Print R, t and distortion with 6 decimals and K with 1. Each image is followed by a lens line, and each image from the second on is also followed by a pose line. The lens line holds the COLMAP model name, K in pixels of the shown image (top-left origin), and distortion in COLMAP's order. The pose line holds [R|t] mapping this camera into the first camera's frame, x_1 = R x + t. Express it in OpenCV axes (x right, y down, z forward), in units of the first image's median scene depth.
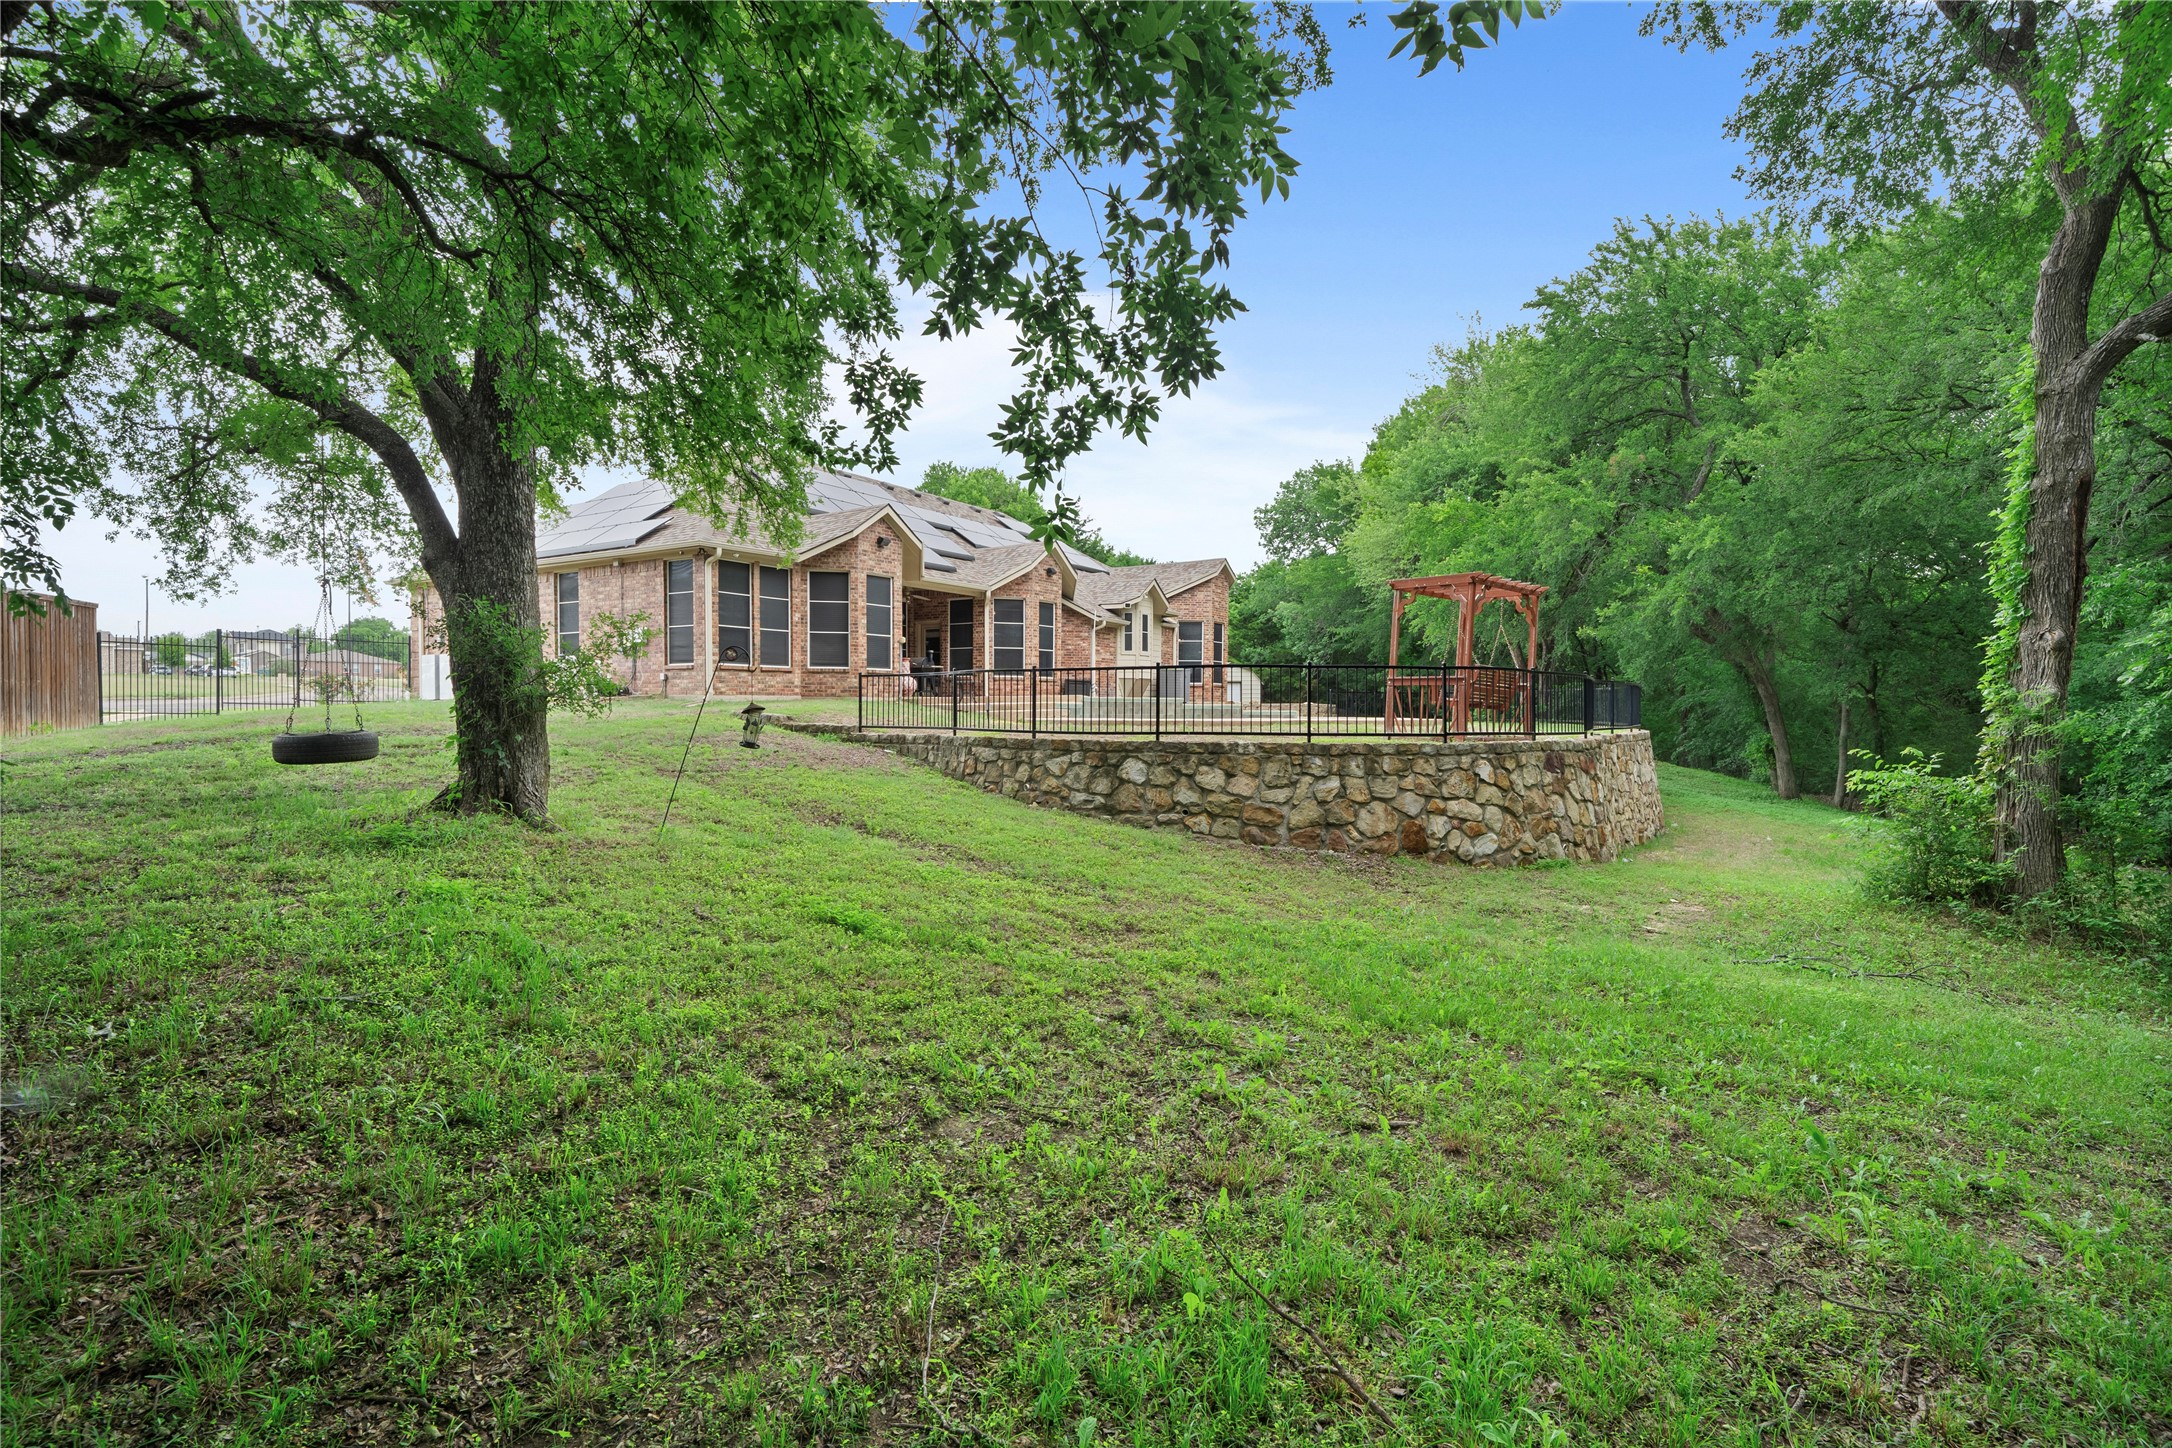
lens RADIAL K [[1062.7, 0, 1086.0], [0, 1062.7, 724.0], [0, 0, 1]] dist [0.001505, 0.000028]
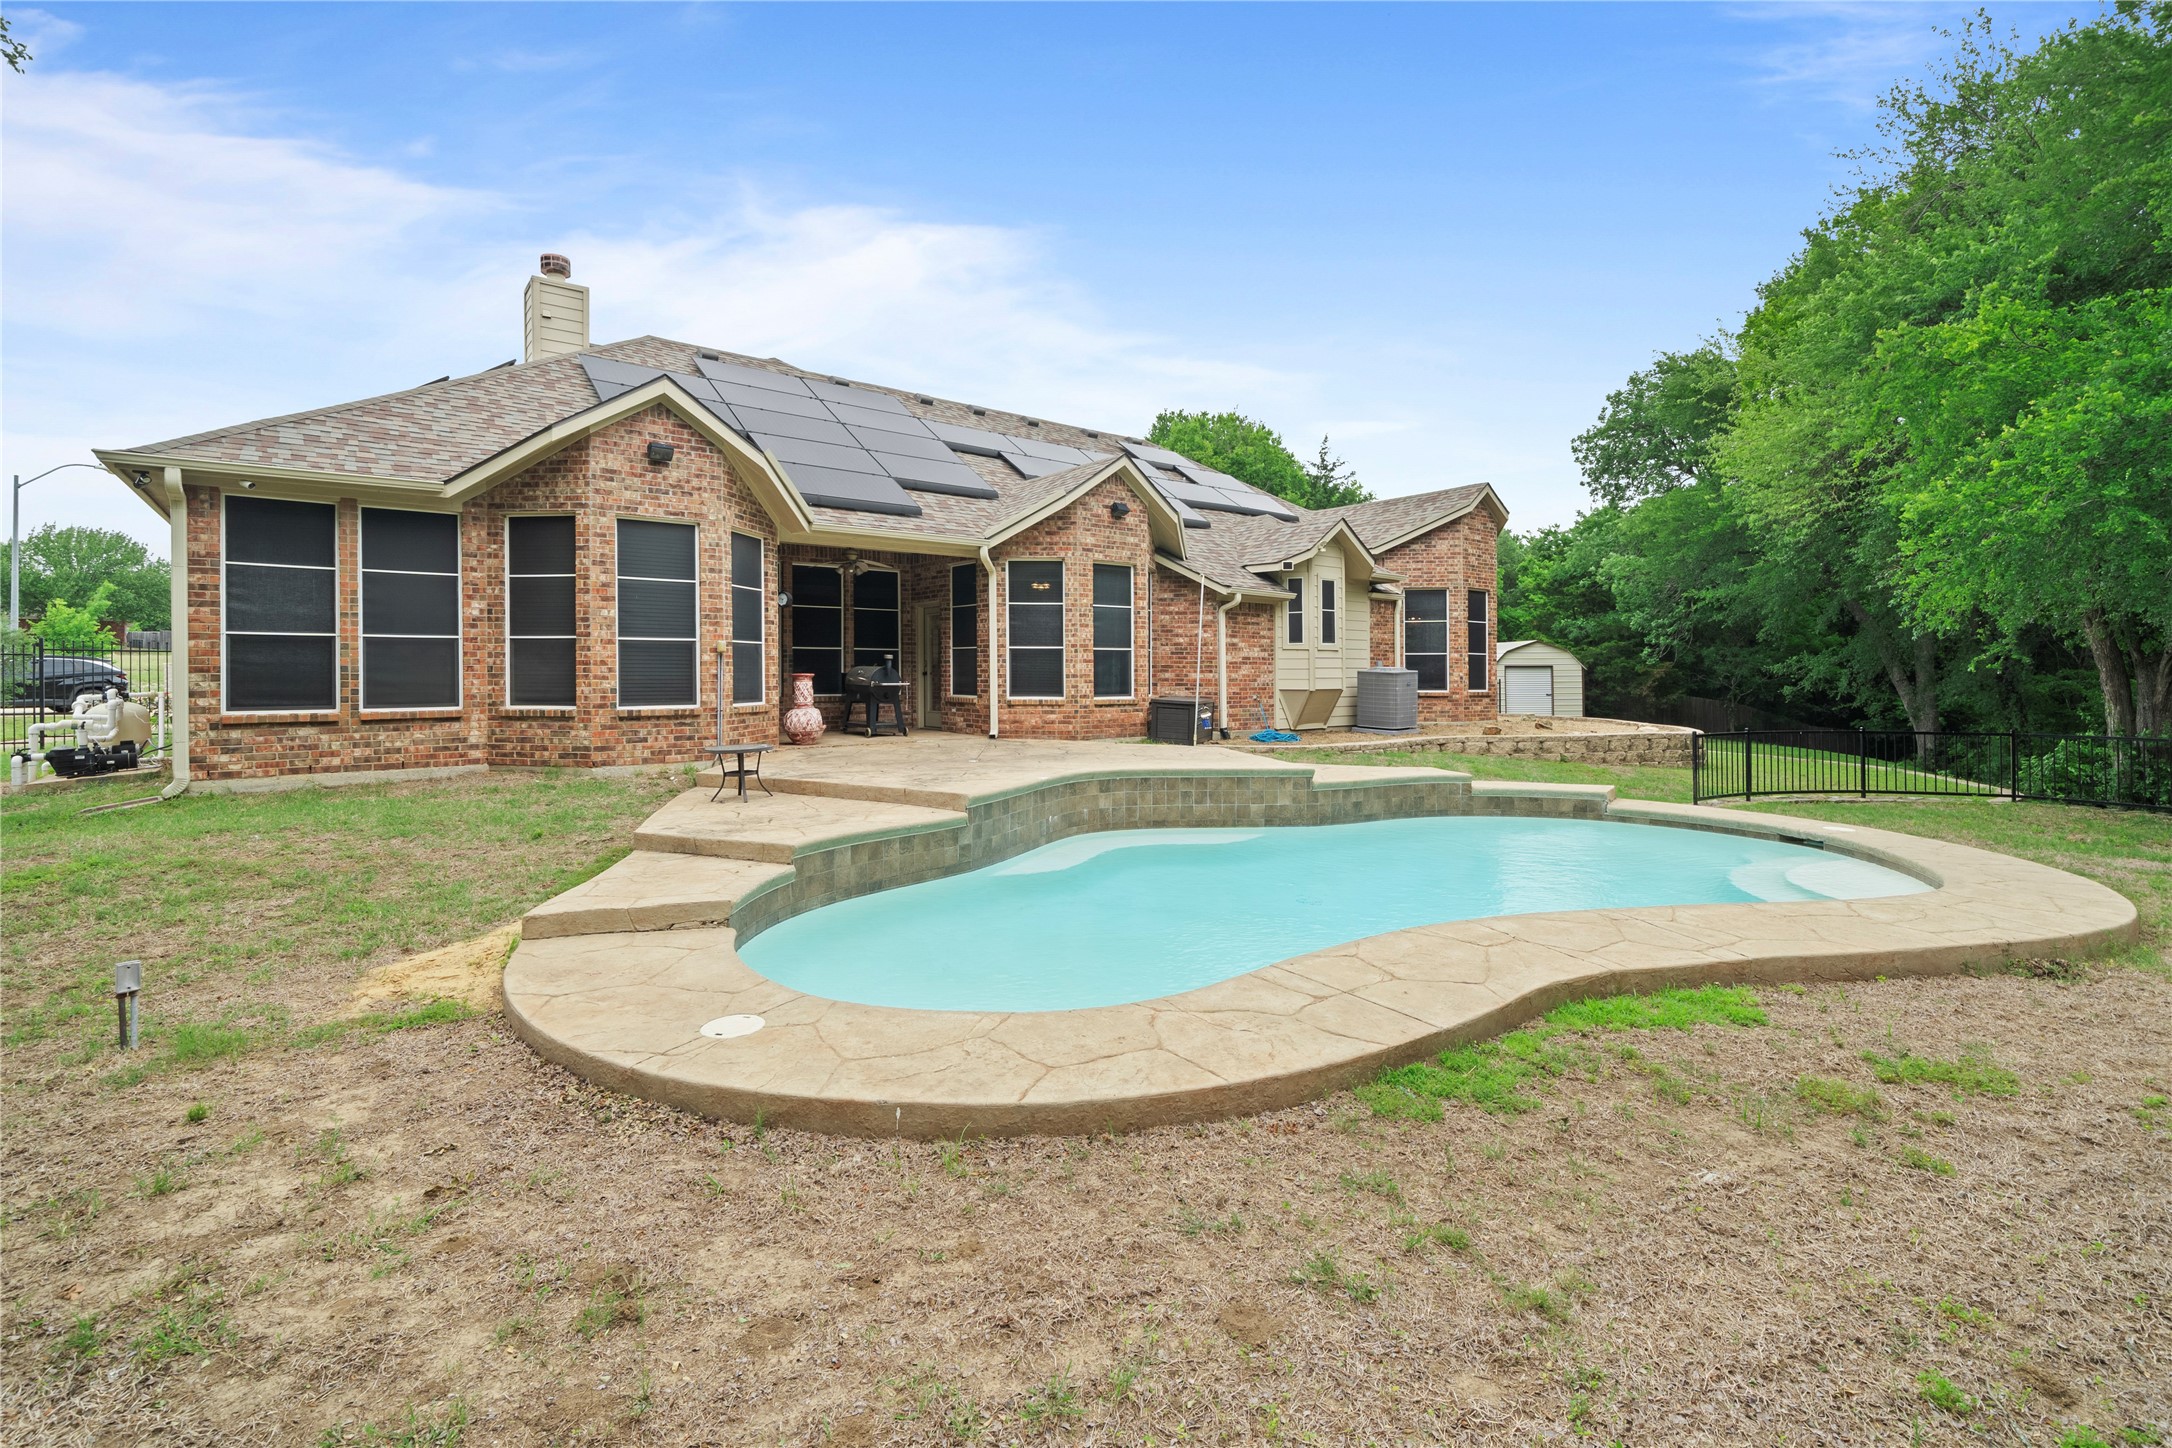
lens RADIAL K [[960.3, 0, 1088.0], [0, 960.3, 655.3], [0, 0, 1]] dist [0.000575, 0.000074]
pose [[0.945613, -0.005275, -0.325251, 0.108813], [-0.004399, 0.999570, -0.029002, -0.048554], [0.325264, 0.028856, 0.945183, 0.486333]]
